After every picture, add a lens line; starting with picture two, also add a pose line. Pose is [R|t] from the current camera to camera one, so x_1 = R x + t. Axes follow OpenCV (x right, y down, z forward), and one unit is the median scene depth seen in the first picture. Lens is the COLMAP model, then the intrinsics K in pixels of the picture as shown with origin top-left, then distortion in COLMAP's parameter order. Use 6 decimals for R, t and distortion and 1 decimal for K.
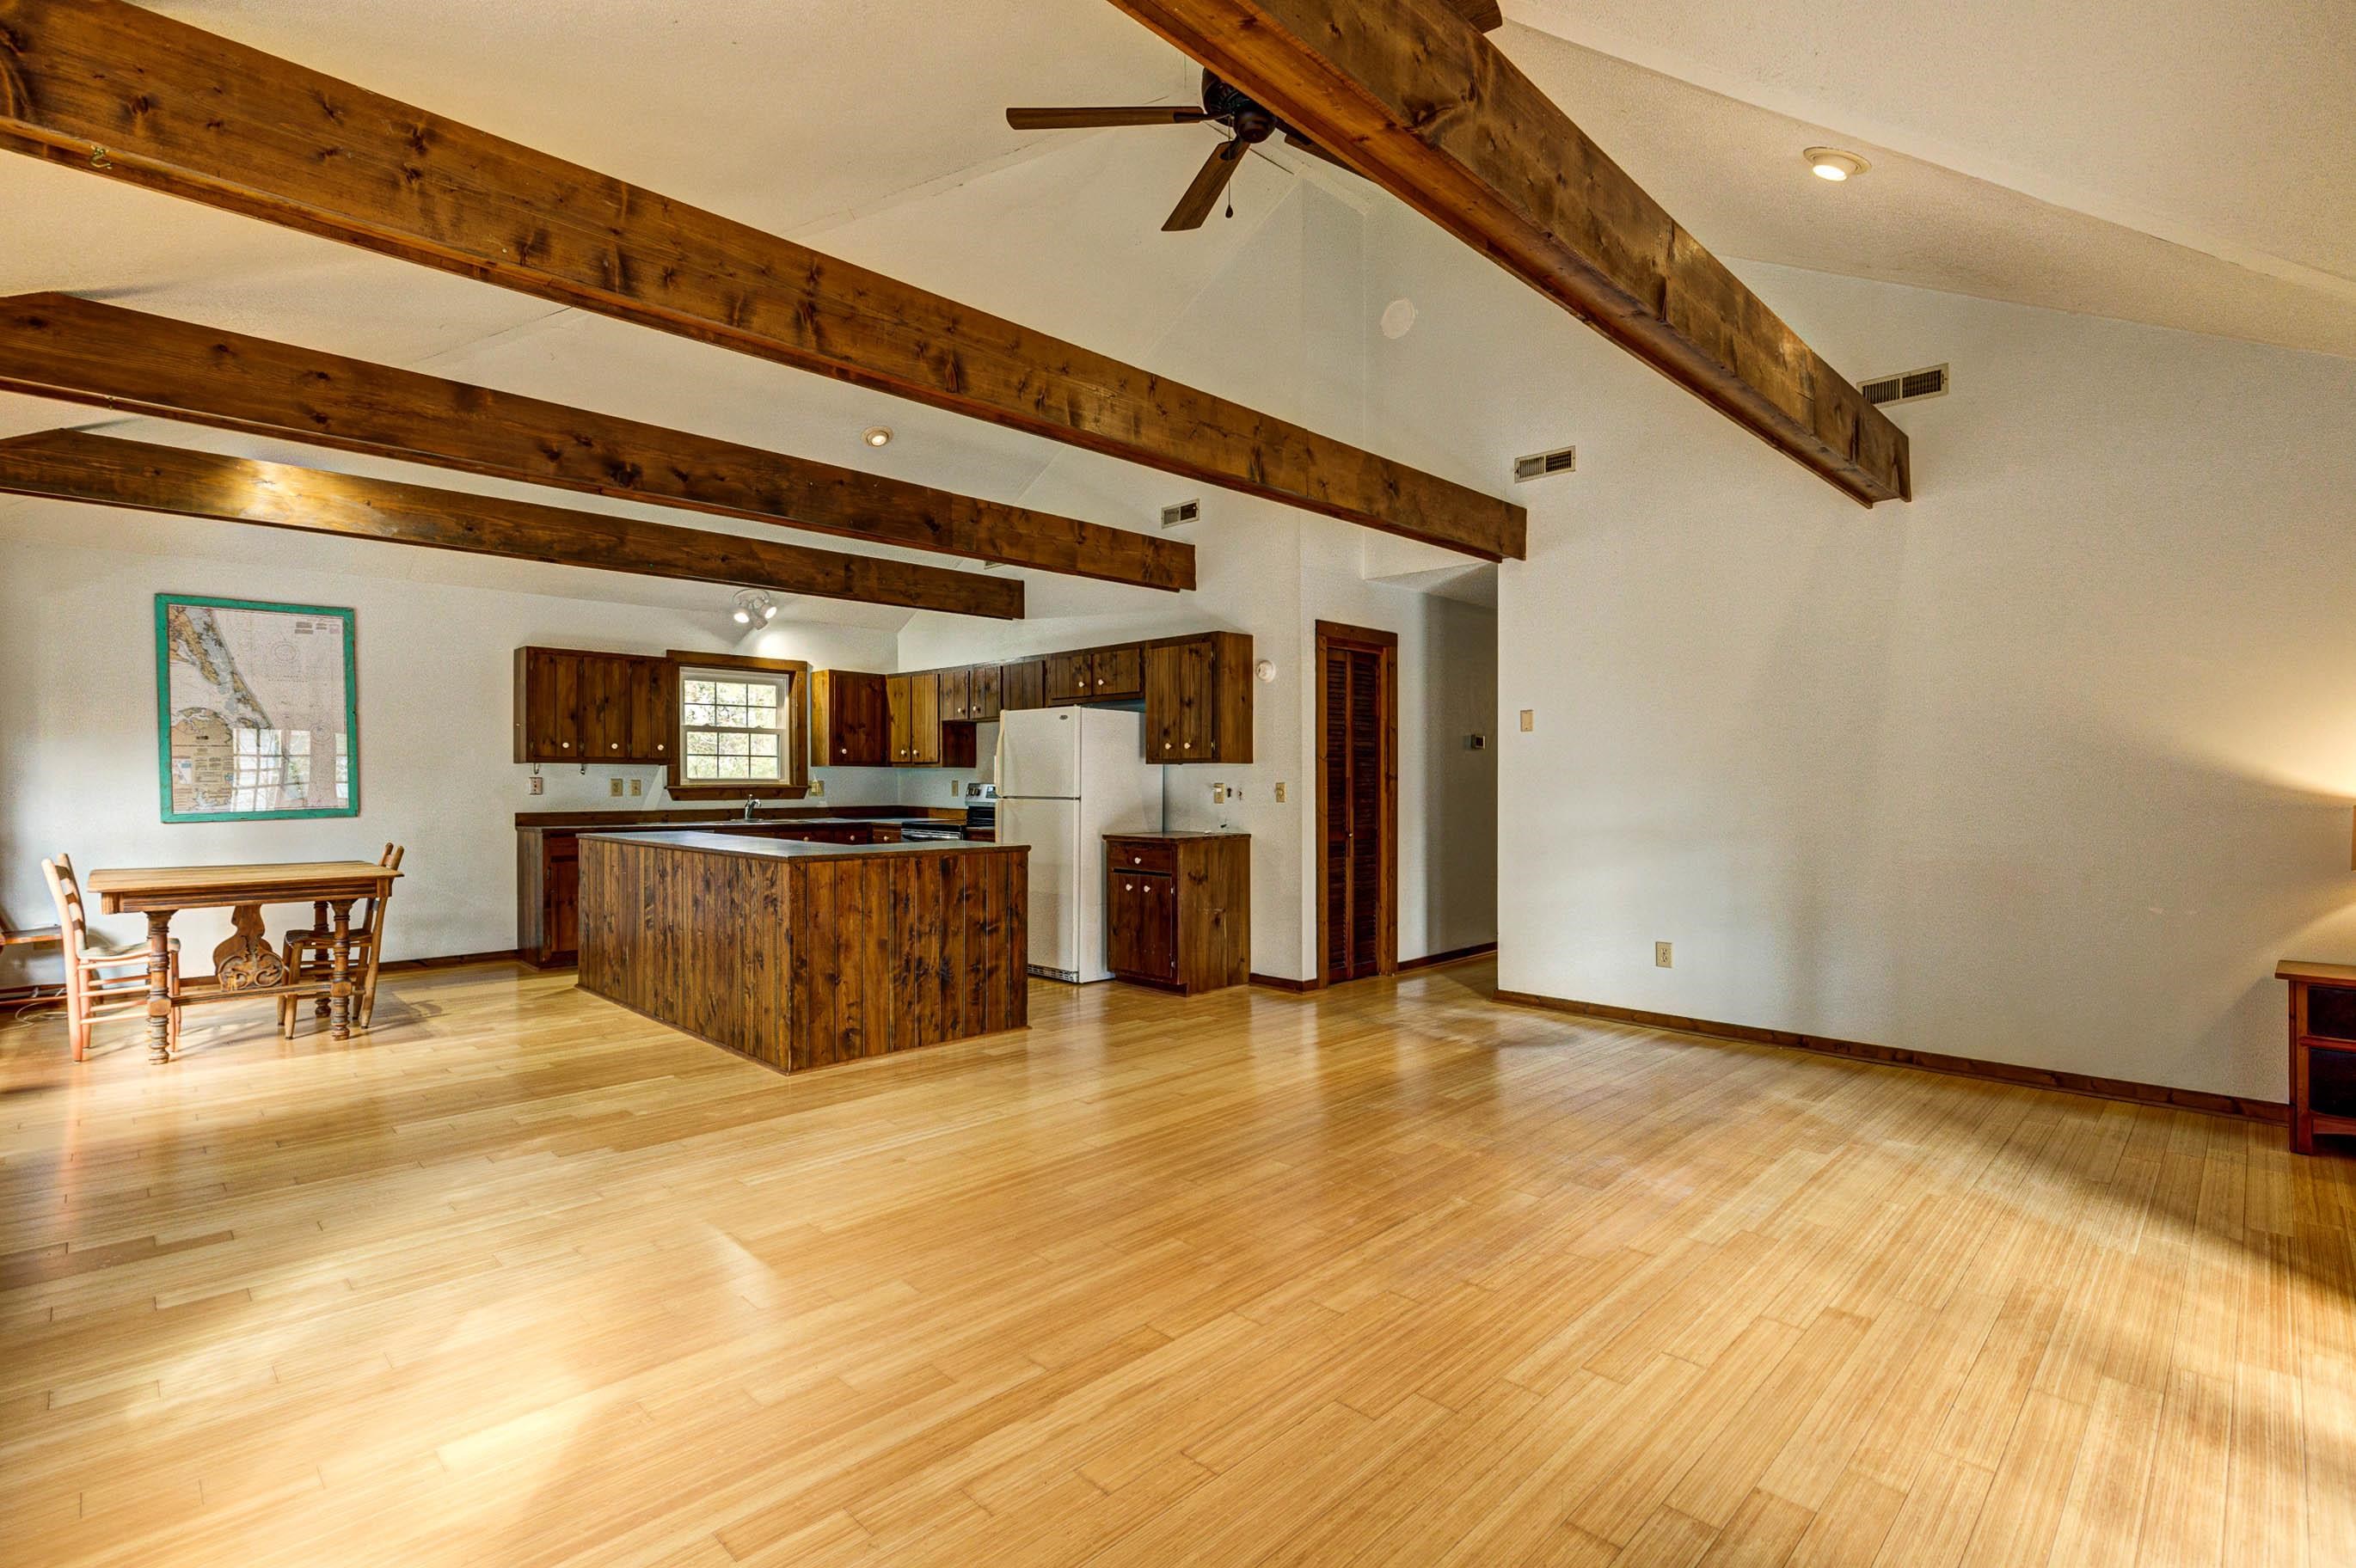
lens RADIAL K [[1093.1, 0, 1178.0], [0, 1093.1, 784.0], [0, 0, 1]] dist [0.000175, -0.001231]
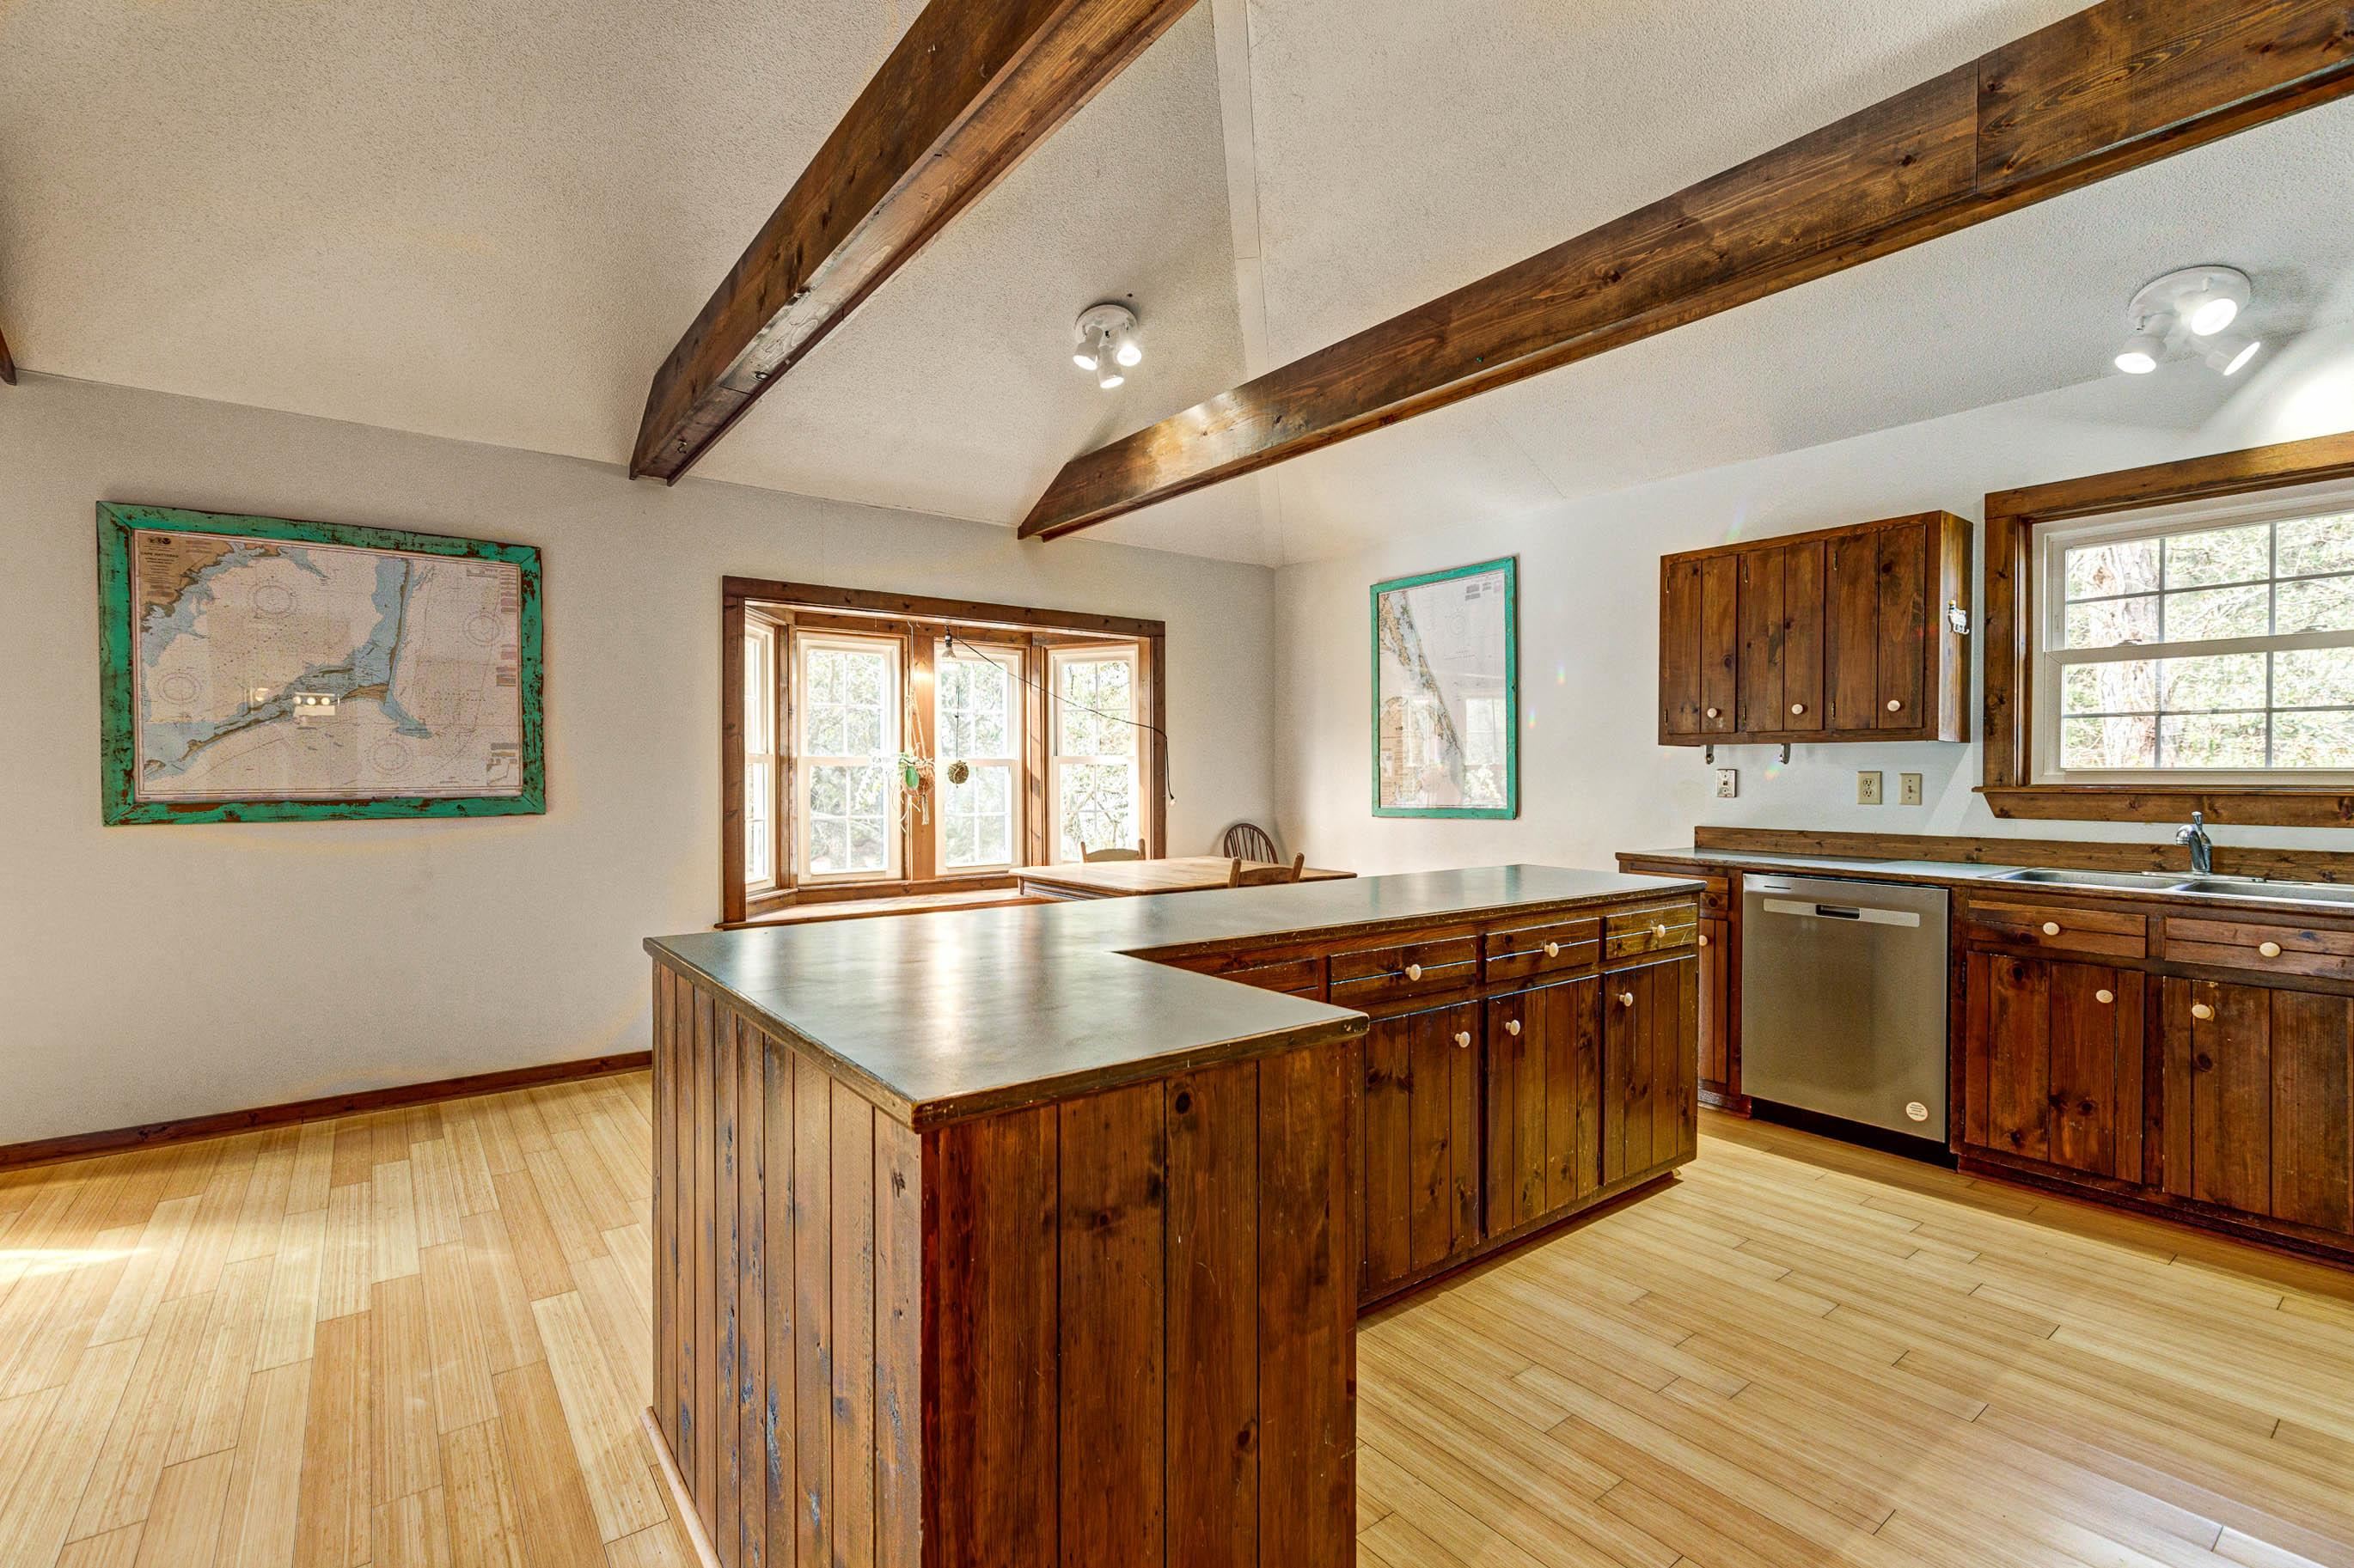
lens RADIAL K [[1054.2, 0, 1180.7], [0, 1054.2, 780.6], [0, 0, 1]] dist [0.004418, -0.000043]
pose [[-0.134540, 0.006233, -0.990889, 0.033946], [-0.004580, 0.999966, 0.006912, -0.002360], [0.990898, 0.005469, -0.134507, 0.855072]]
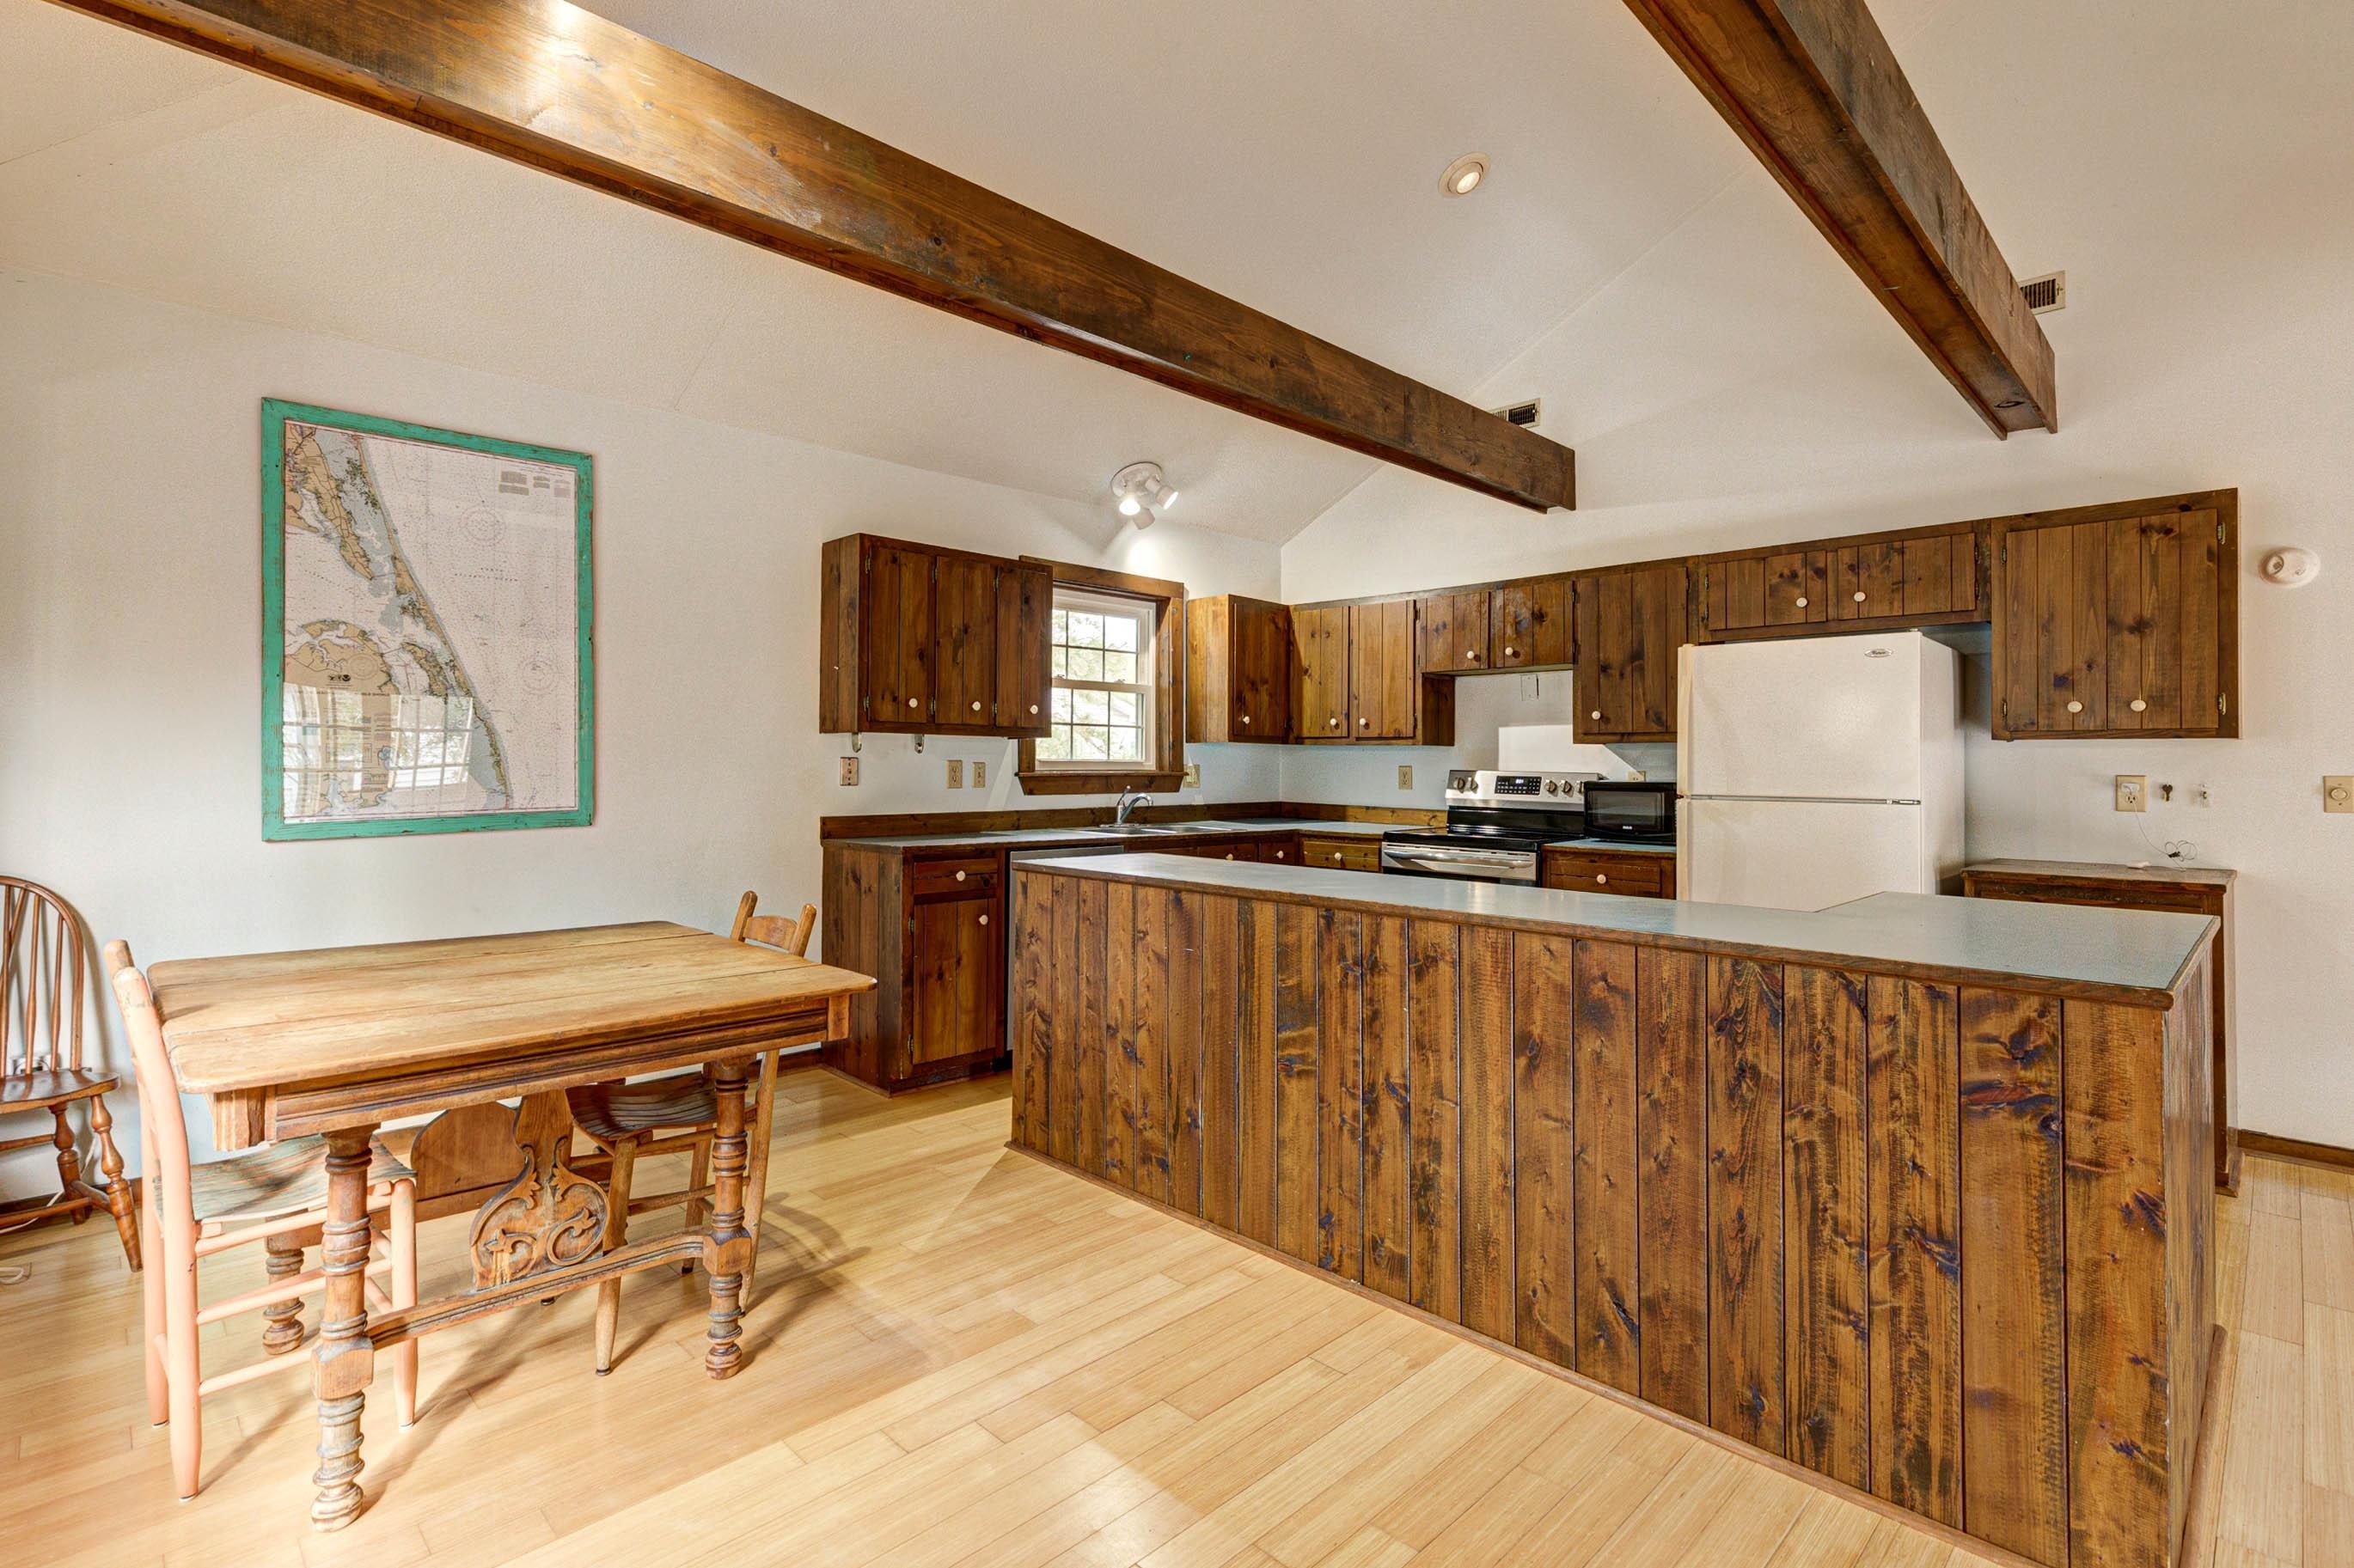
lens RADIAL K [[1118.1, 0, 1163.4], [0, 1118.1, 753.2], [0, 0, 1]] dist [0.002620, -0.000649]
pose [[0.999957, 0.005753, -0.007251, -0.450595], [-0.005843, 0.999905, -0.012473, -0.001559], [0.007178, 0.012515, 0.999896, 0.424270]]
